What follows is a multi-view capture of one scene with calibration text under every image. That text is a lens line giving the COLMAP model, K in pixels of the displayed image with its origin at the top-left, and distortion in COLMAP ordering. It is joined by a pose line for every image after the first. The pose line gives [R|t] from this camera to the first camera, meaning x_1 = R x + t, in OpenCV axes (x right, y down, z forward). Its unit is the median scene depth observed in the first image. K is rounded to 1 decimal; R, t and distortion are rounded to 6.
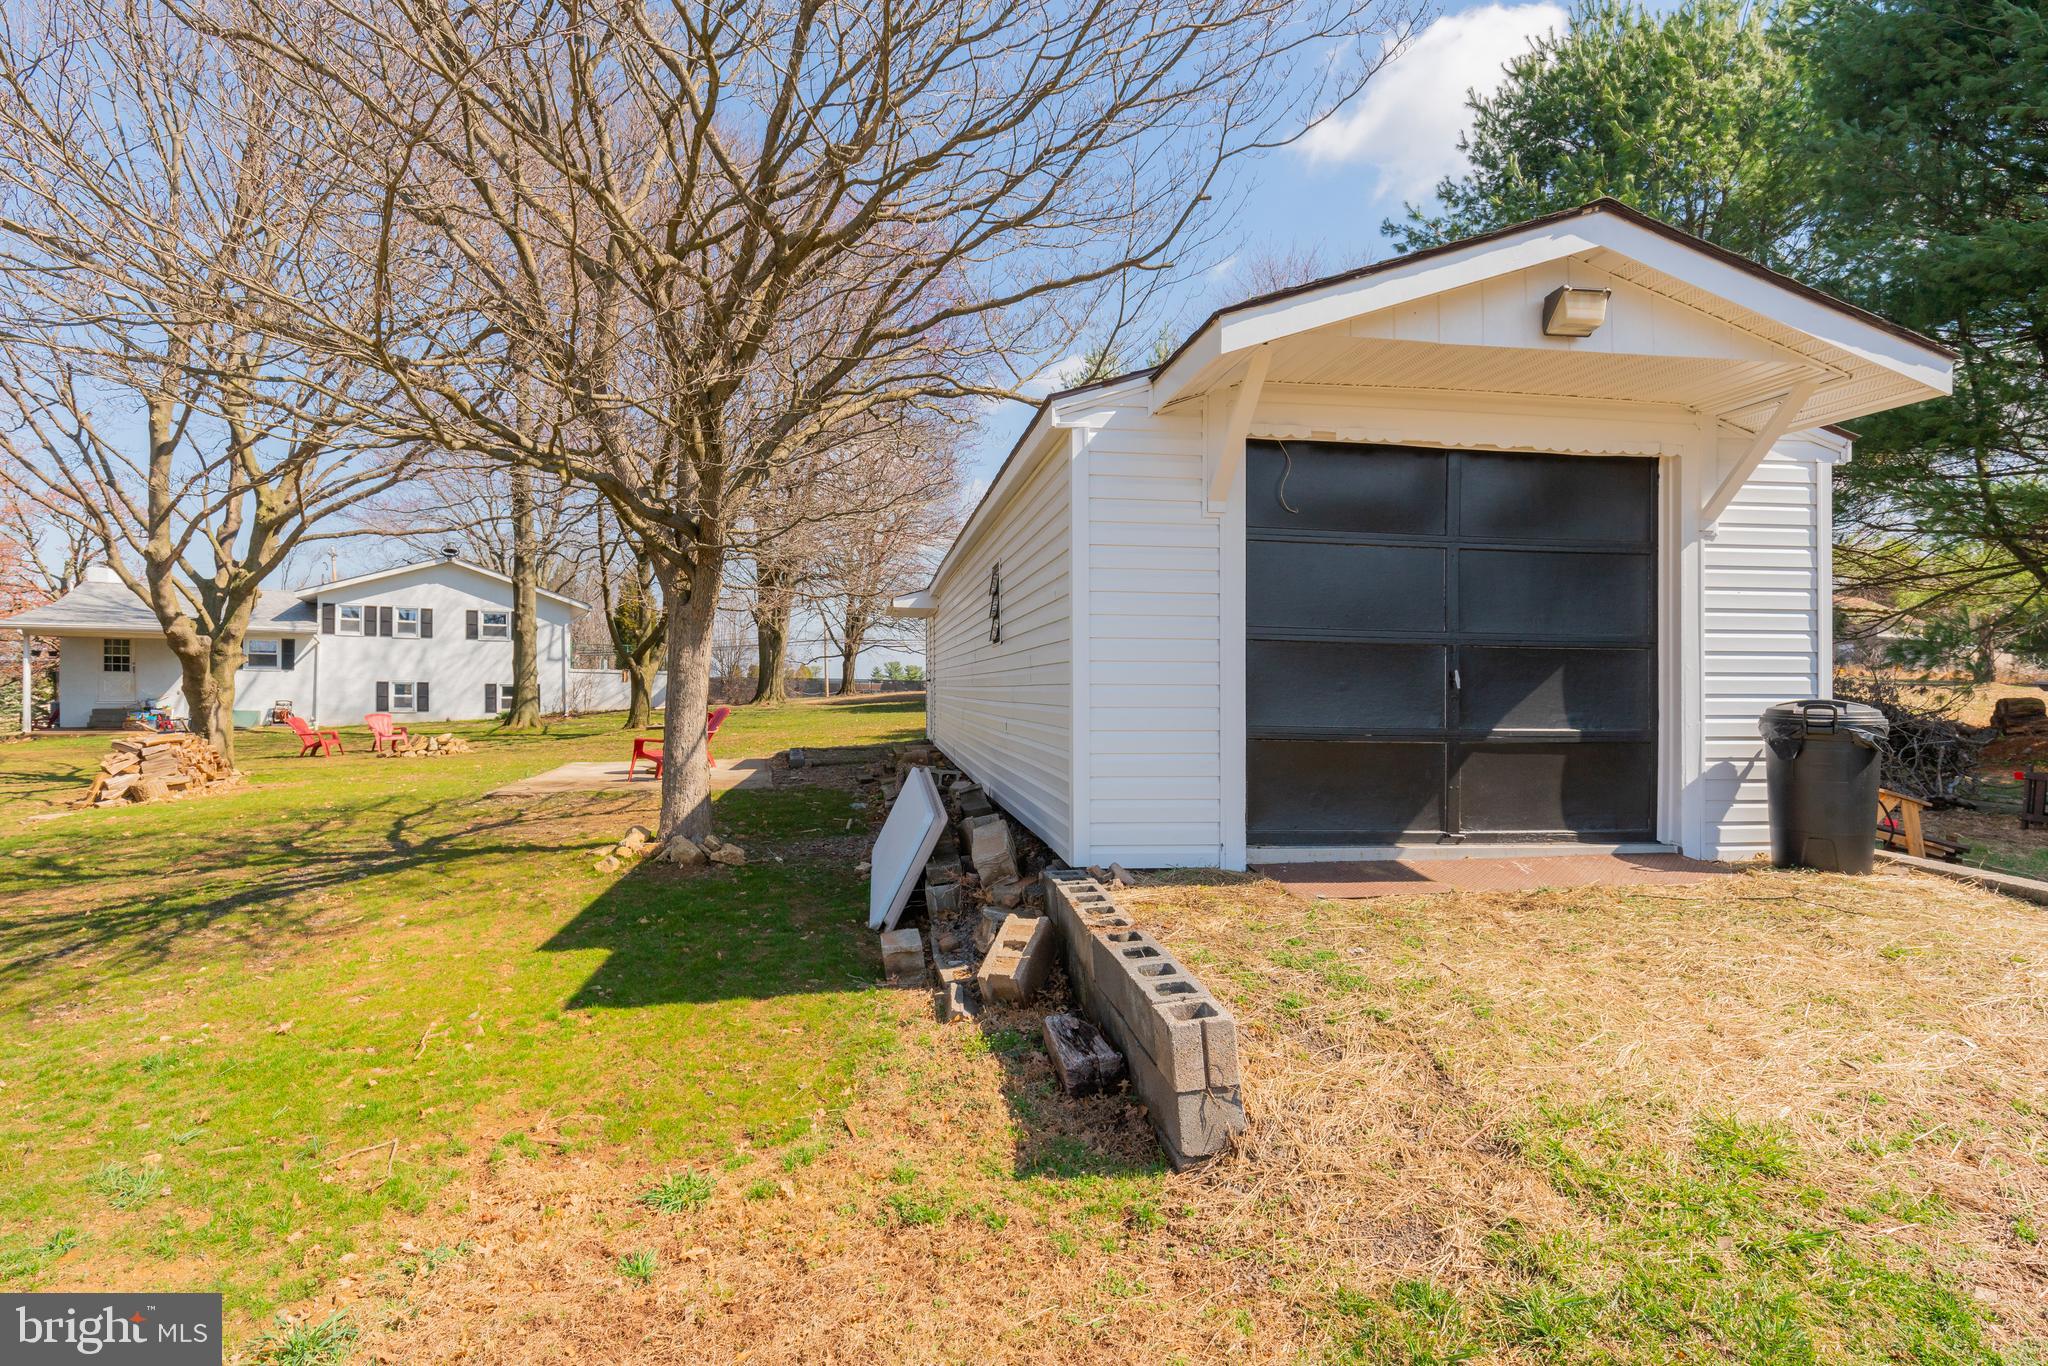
lens RADIAL K [[1000.1, 0, 1029.1], [0, 1000.1, 606.5], [0, 0, 1]] dist [0.000518, -0.000030]
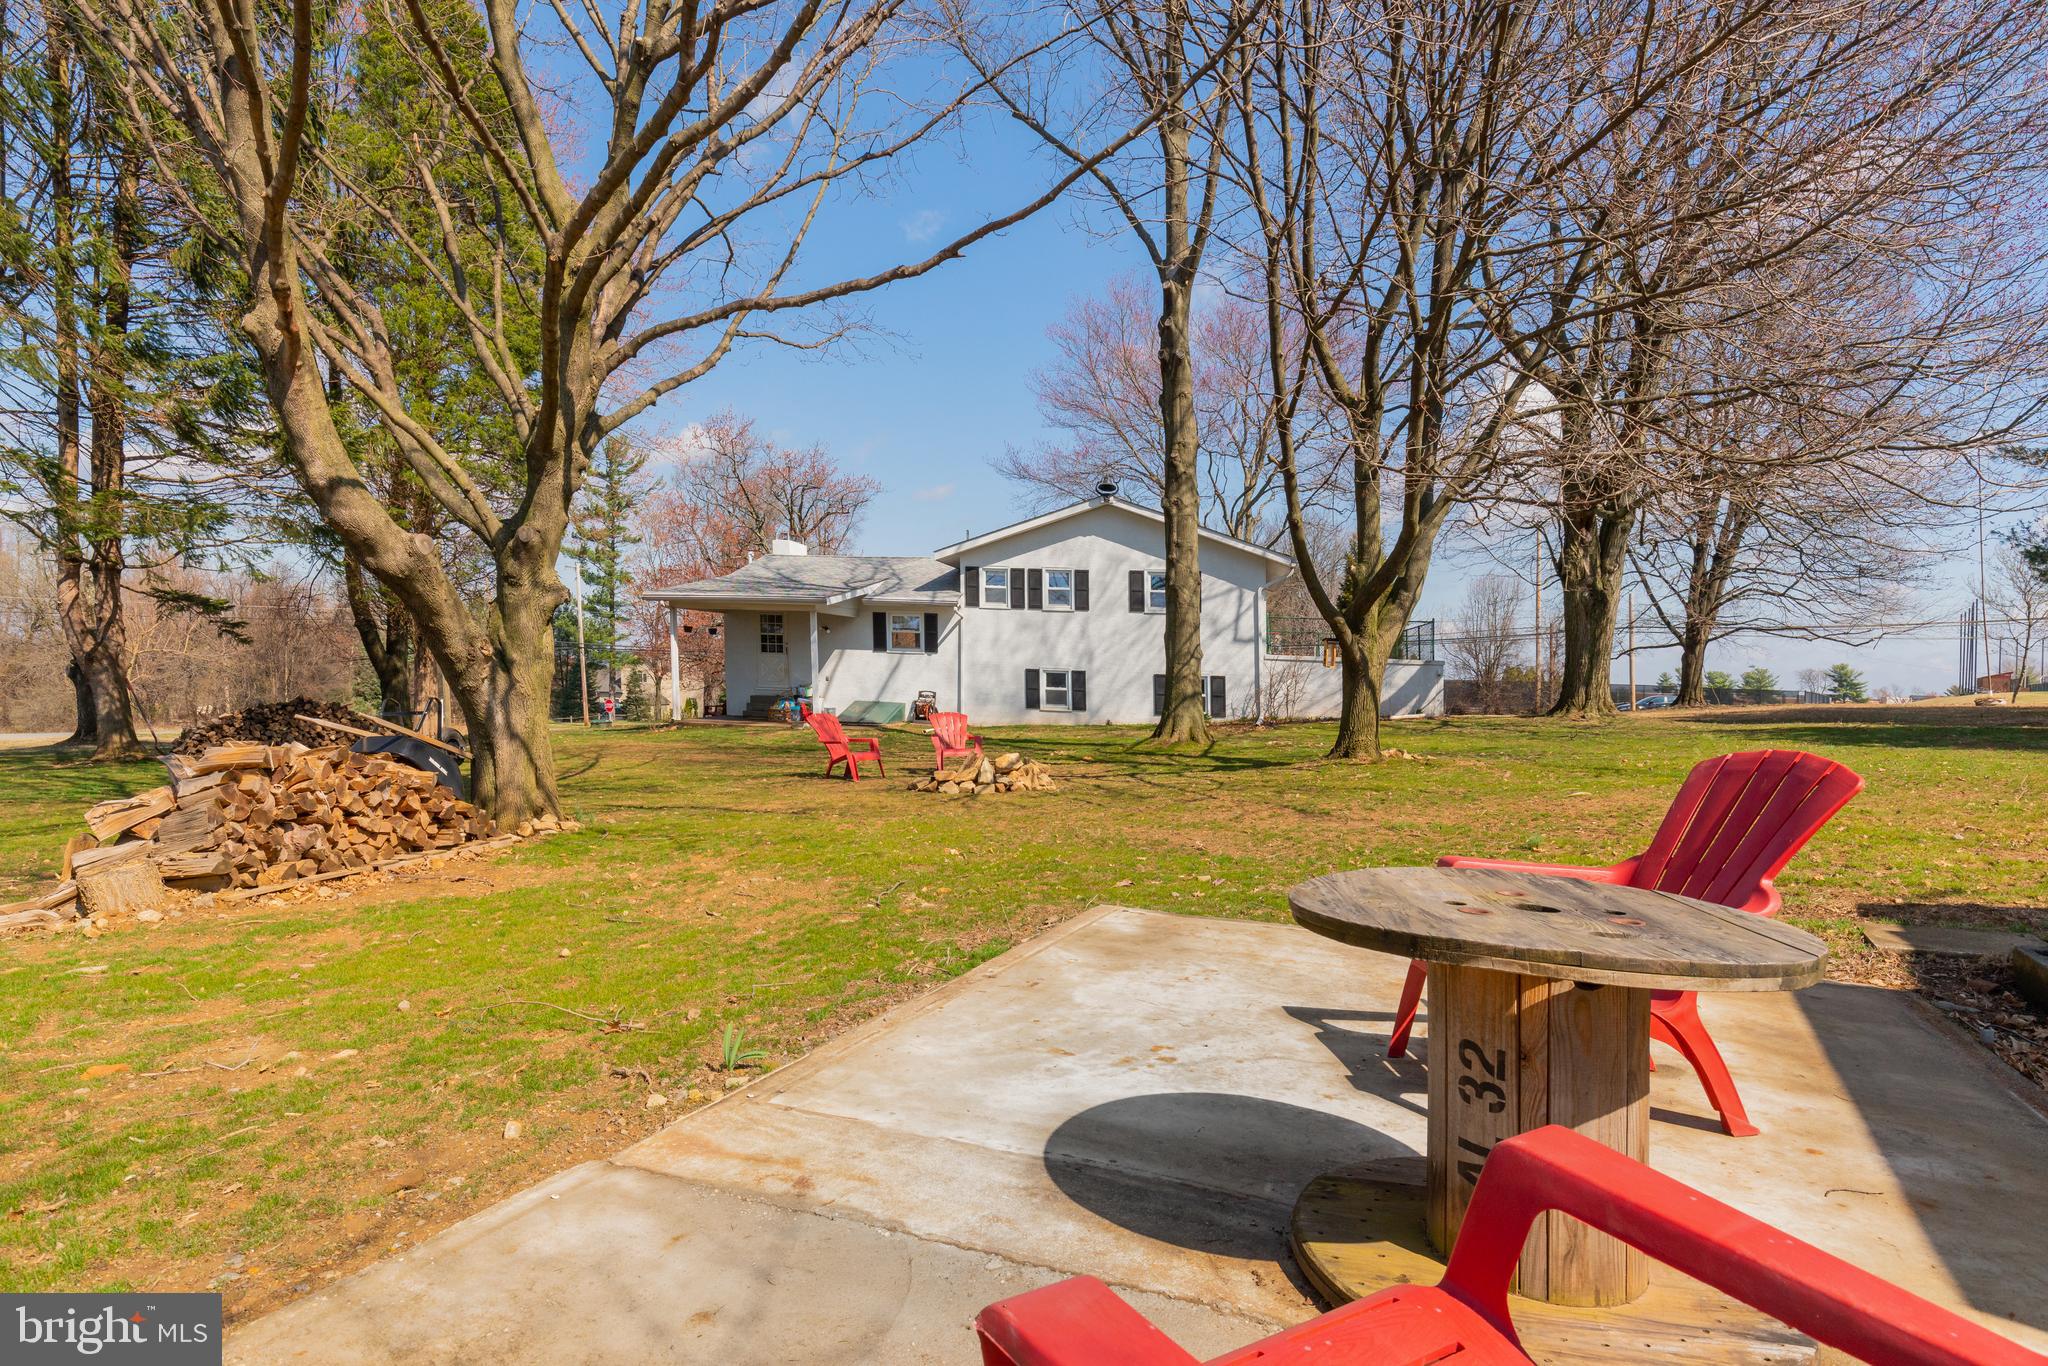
lens RADIAL K [[1119.5, 0, 1017.9], [0, 1119.5, 679.2], [0, 0, 1]] dist [-0.001336, 0.013283]
pose [[0.777323, 0.015244, -0.628917, -0.125598], [0.028211, 0.997856, 0.059055, 0.032574], [0.628469, -0.063647, 0.775226, 0.339230]]
